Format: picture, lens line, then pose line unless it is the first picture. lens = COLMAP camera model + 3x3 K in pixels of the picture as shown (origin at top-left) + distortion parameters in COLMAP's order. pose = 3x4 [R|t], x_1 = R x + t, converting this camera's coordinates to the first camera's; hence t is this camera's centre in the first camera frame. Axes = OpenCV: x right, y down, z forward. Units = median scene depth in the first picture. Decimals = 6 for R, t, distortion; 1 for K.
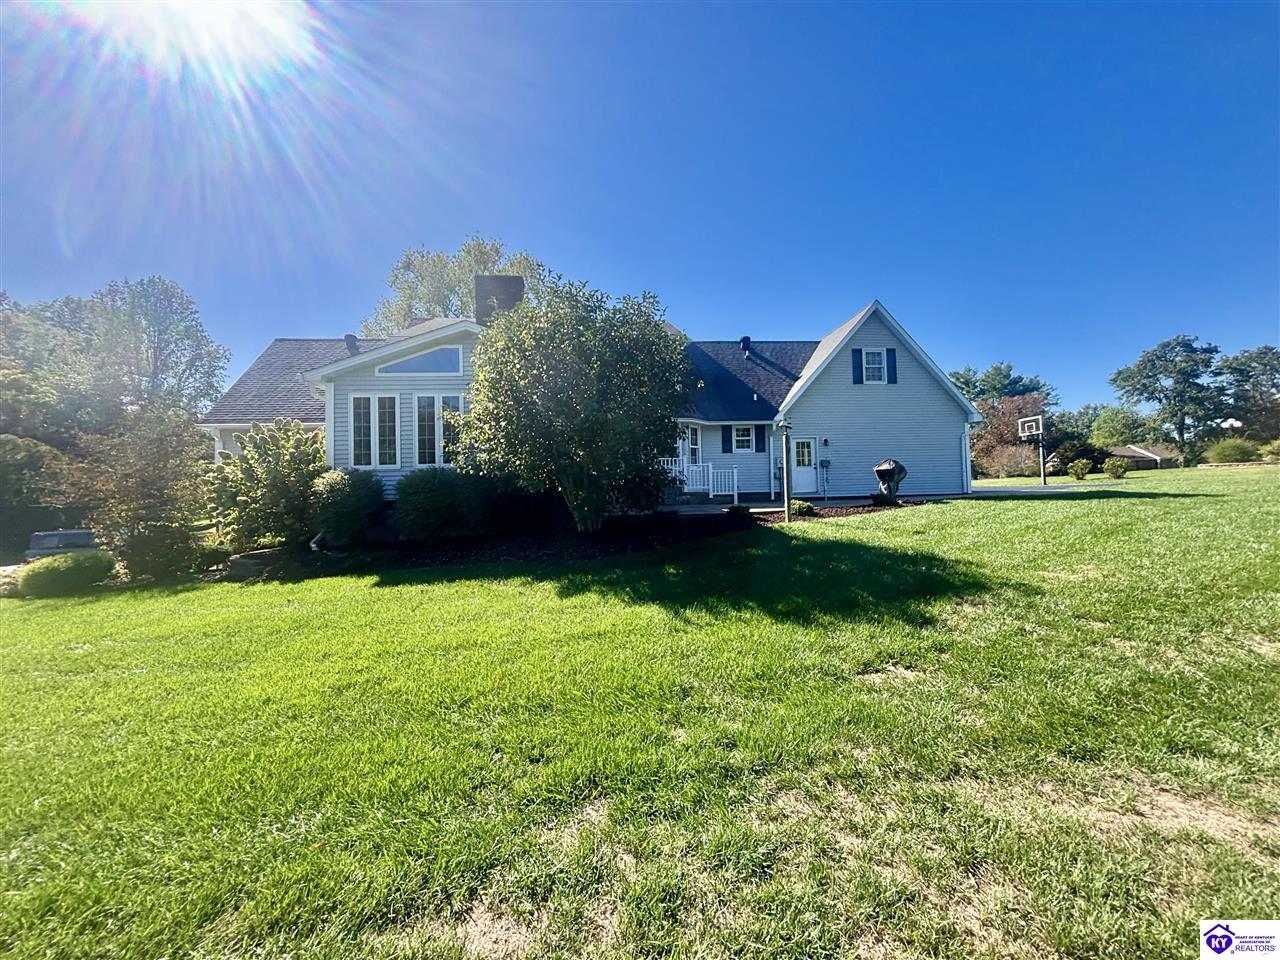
lens RADIAL K [[516.4, 0, 662.7], [0, 516.4, 486.0], [0, 0, 1]] dist [-0.001801, 0.000318]
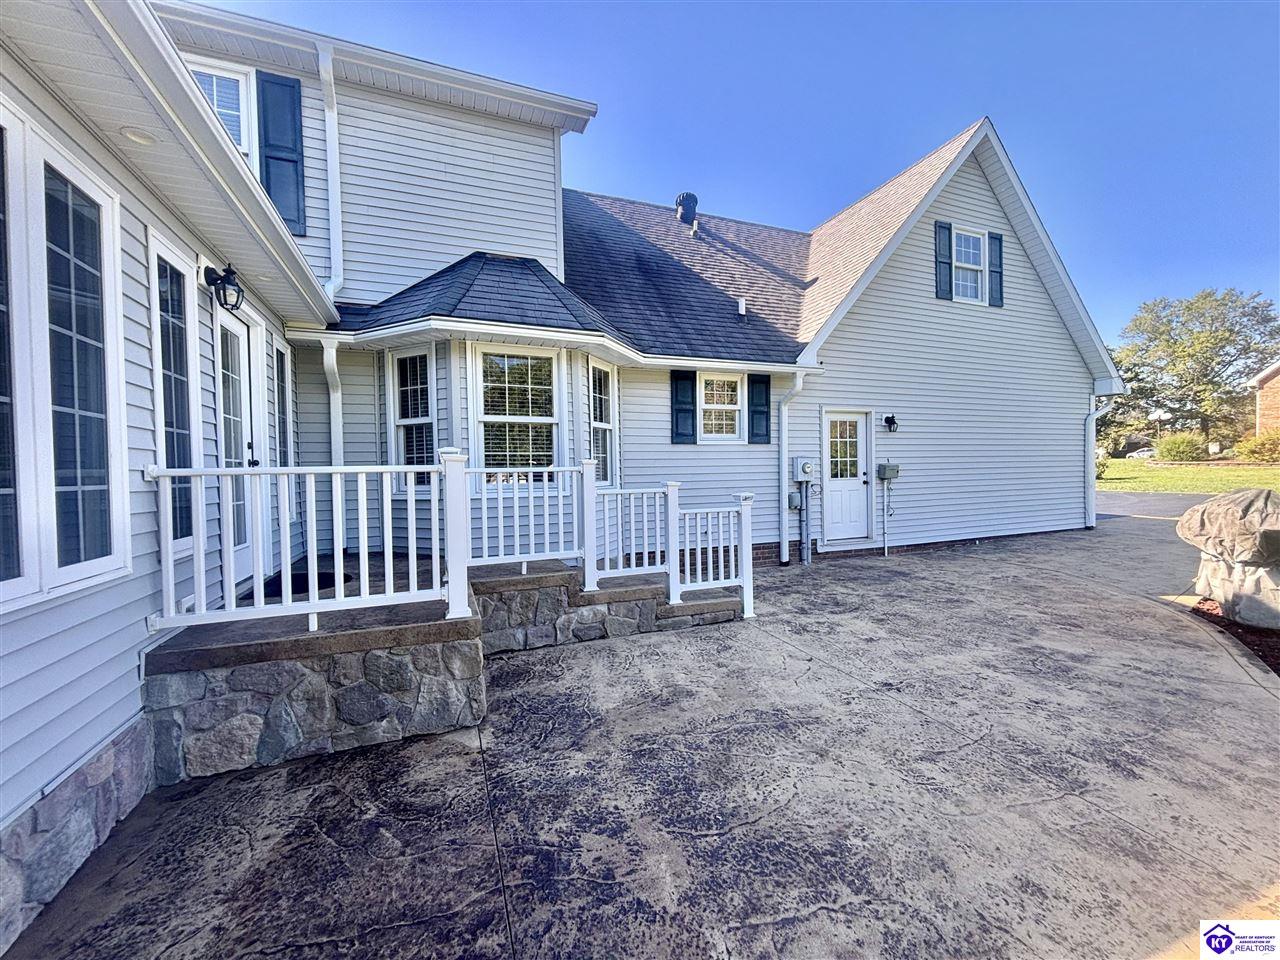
lens RADIAL K [[516.4, 0, 634.9], [0, 516.4, 484.1], [0, 0, 1]] dist [-0.001801, 0.000318]
pose [[0.969554, 0.002750, 0.244864, -0.002476], [-0.011854, 0.999292, 0.035714, -0.047912], [-0.244592, -0.037529, 0.968899, 0.643364]]
